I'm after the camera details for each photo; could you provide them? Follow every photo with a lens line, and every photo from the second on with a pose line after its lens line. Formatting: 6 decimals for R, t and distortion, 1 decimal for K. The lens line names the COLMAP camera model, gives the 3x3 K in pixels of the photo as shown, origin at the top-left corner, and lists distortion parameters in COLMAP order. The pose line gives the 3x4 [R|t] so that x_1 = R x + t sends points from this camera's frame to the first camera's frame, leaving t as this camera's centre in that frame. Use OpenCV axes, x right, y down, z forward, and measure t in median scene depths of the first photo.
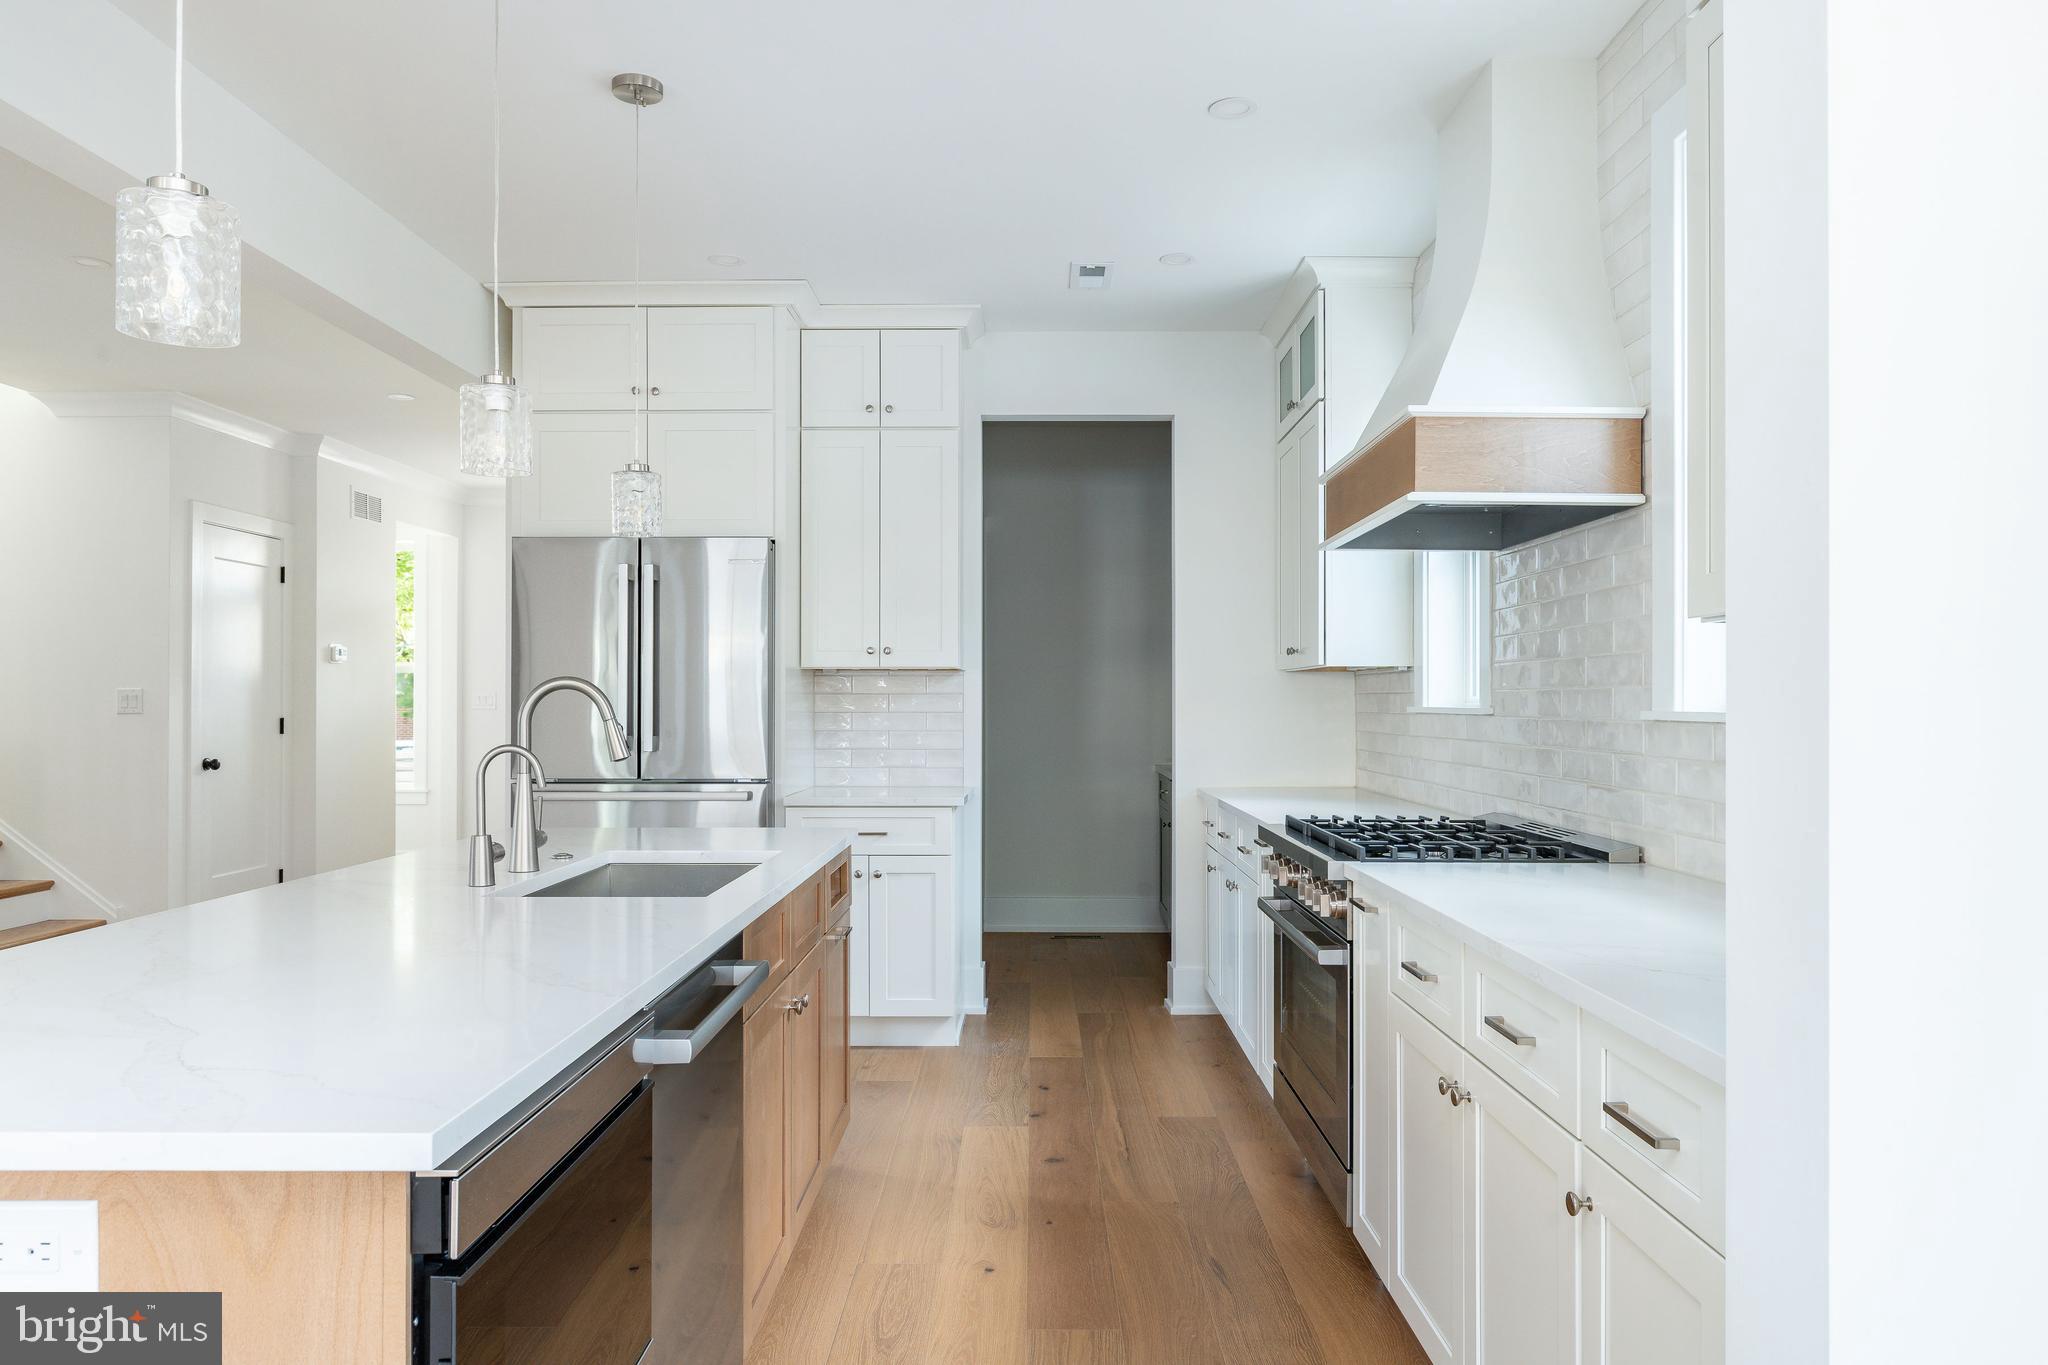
lens RADIAL K [[1371.1, 0, 1033.1], [0, 1371.1, 685.0], [0, 0, 1]] dist [-0.005125, 0.000209]
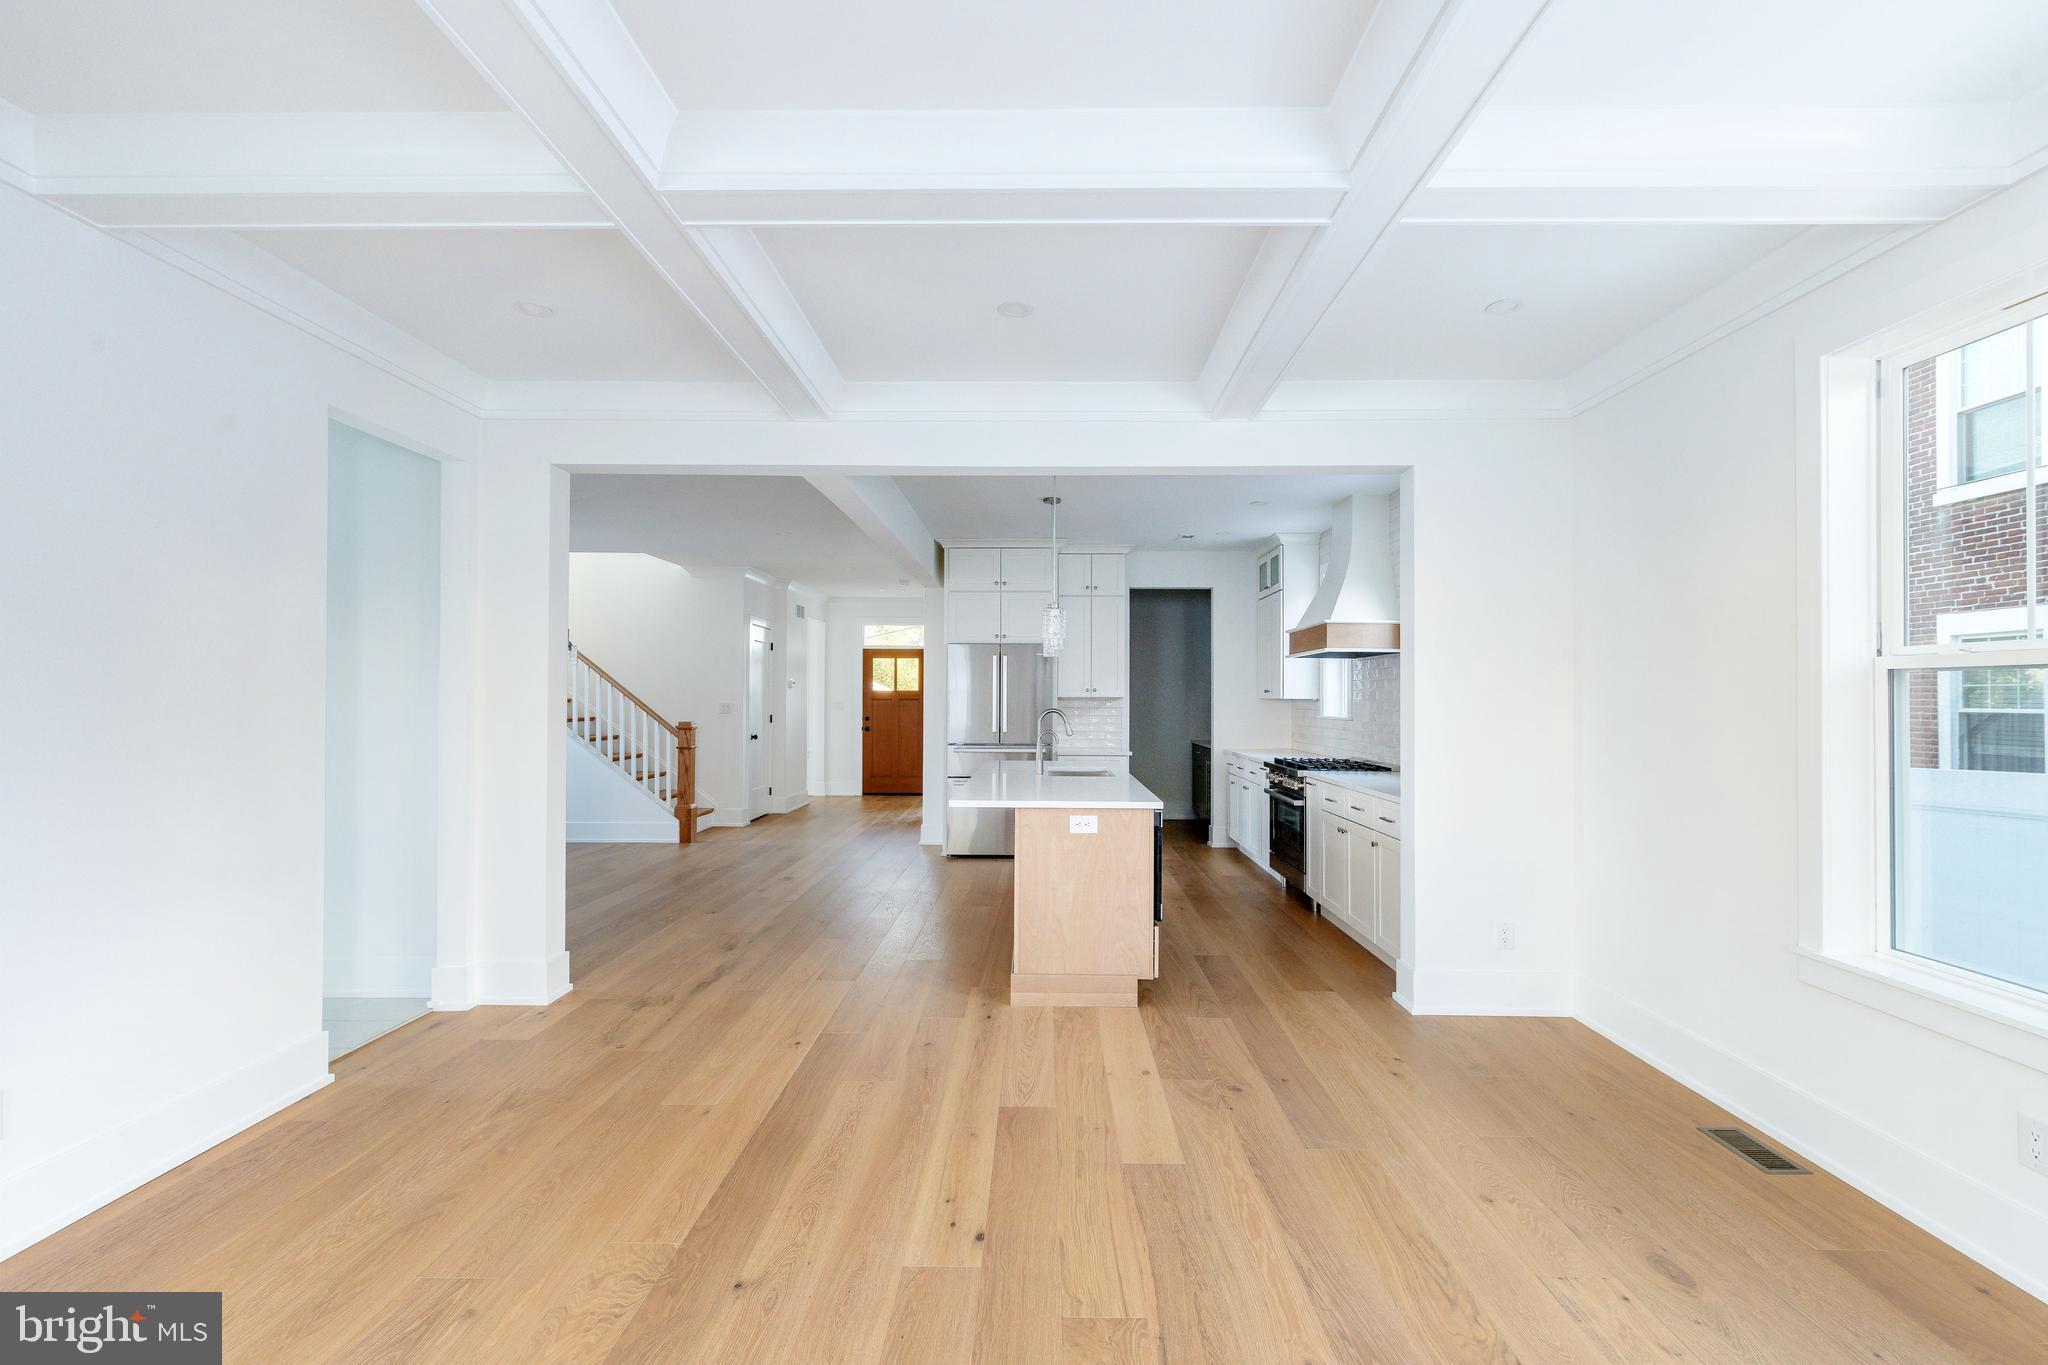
lens RADIAL K [[915.9, 0, 1031.0], [0, 915.9, 683.0], [0, 0, 1]] dist [0.002136, 0.000273]
pose [[0.999904, 0.001317, -0.013792, -0.265525], [-0.001374, 0.999991, -0.004113, -0.041984], [0.013786, 0.004131, 0.999896, -0.790641]]
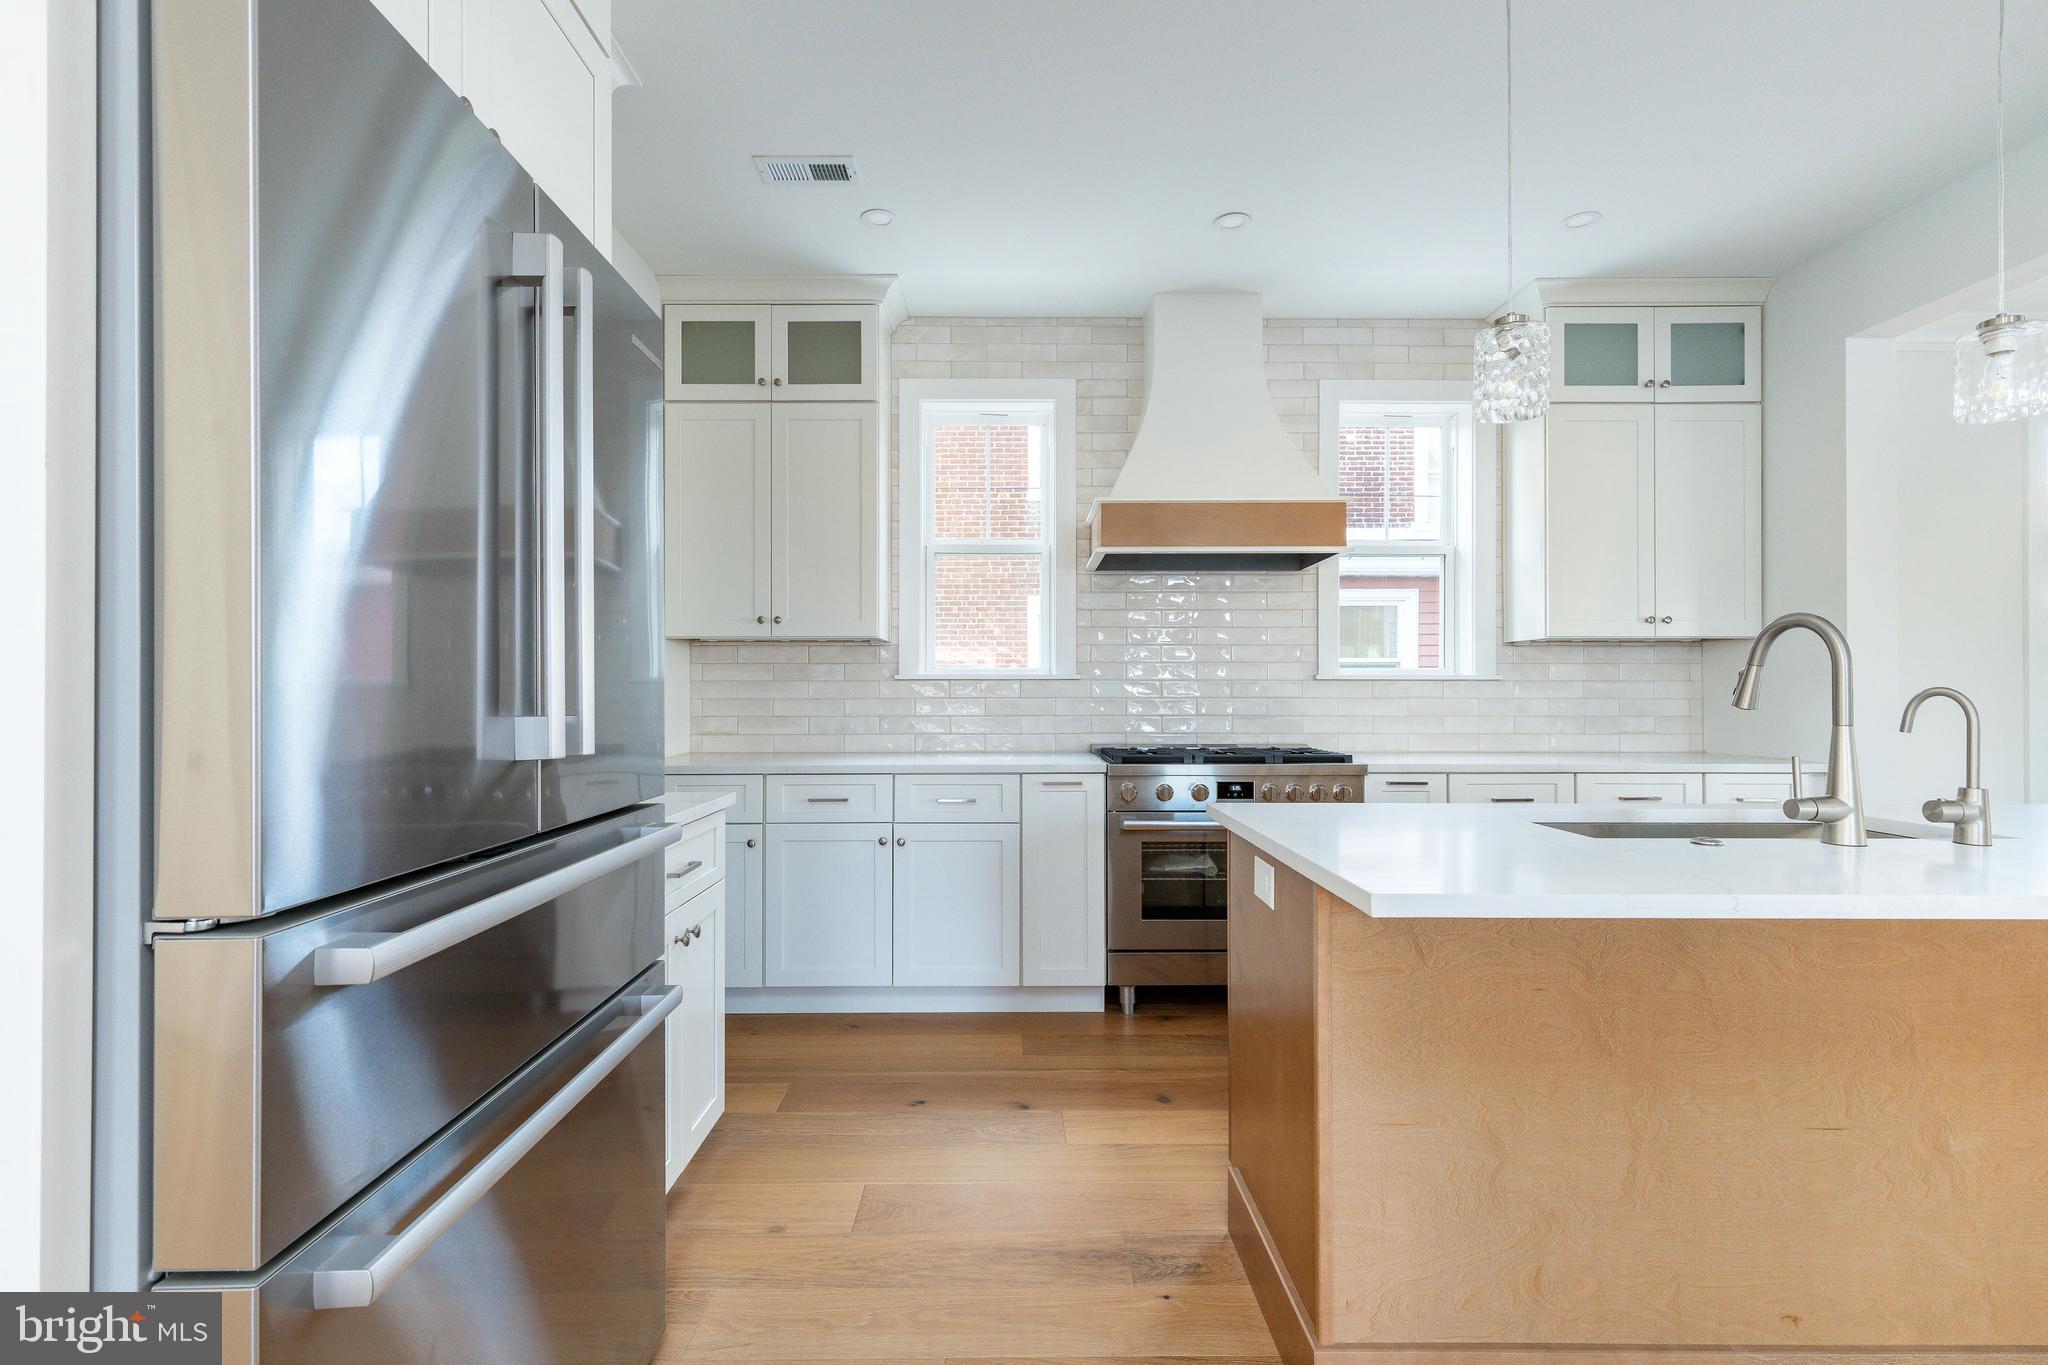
lens RADIAL K [[915.9, 0, 1031.0], [0, 915.9, 683.0], [0, 0, 1]] dist [0.002136, 0.000273]
pose [[-0.007253, 0.007161, 0.999948, -0.668289], [-0.011498, 0.999908, -0.007244, 0.034972], [-0.999908, -0.011550, -0.007170, 1.082275]]
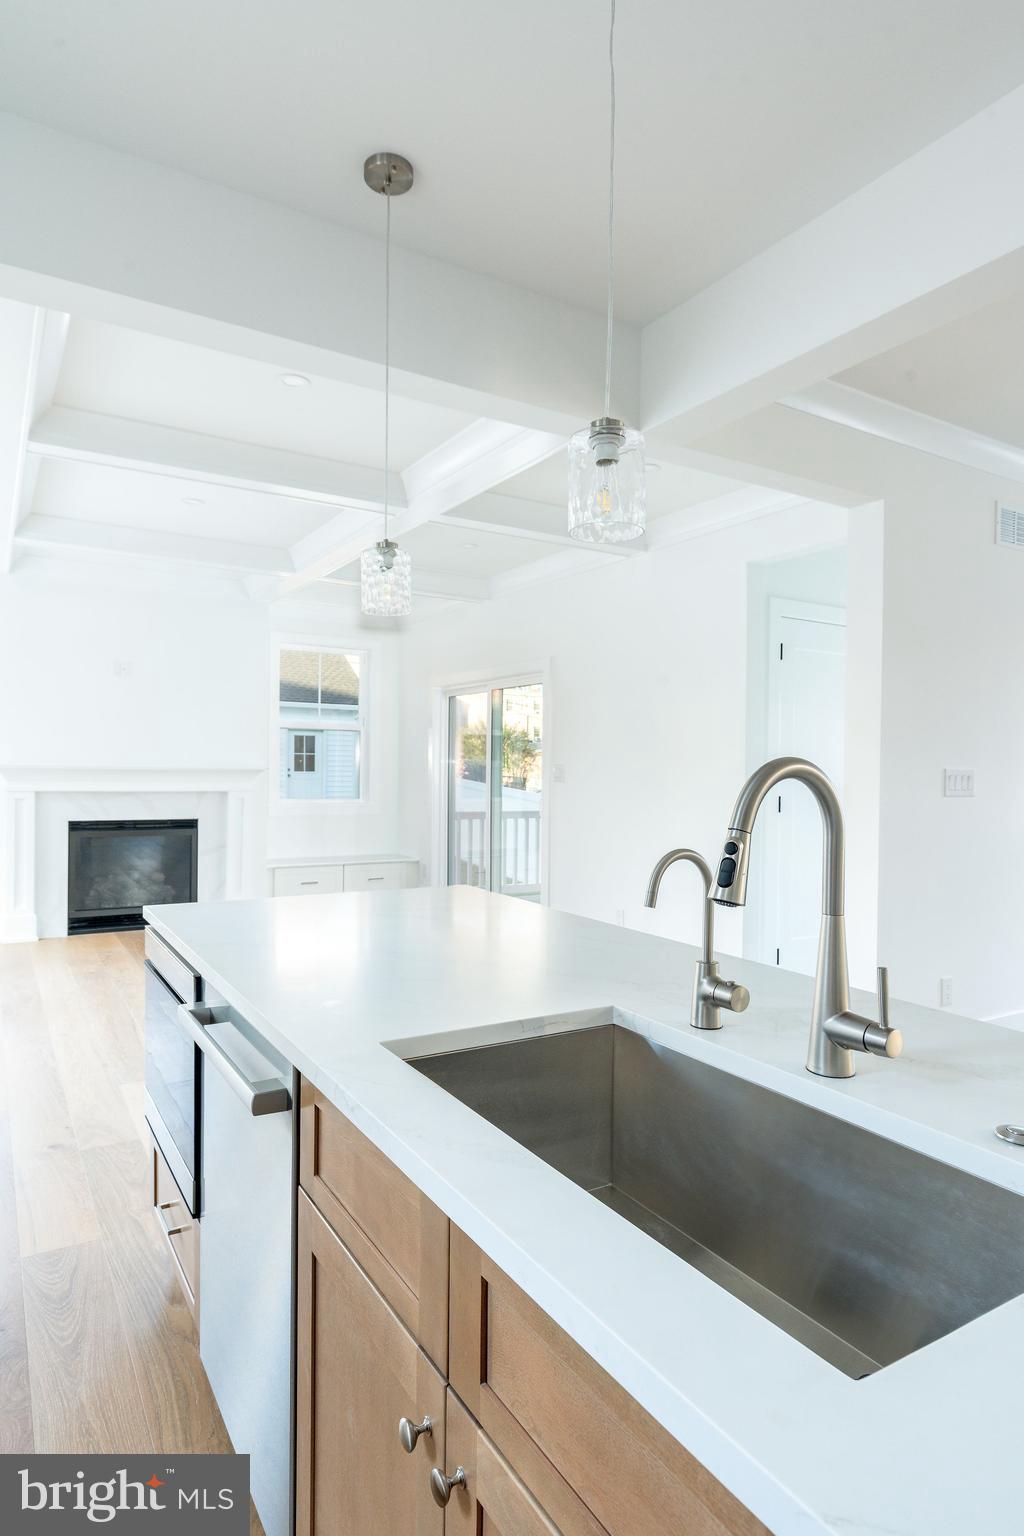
lens RADIAL K [[873.9, 0, 512.0], [0, 873.9, 768.0], [0, 0, 1]] dist [-0.004438, -0.000708]
pose [[-0.855951, -0.015597, -0.516822, -0.029172], [-0.011969, 0.999875, -0.010353, 0.002213], [0.516918, -0.002676, -0.856031, 0.928568]]
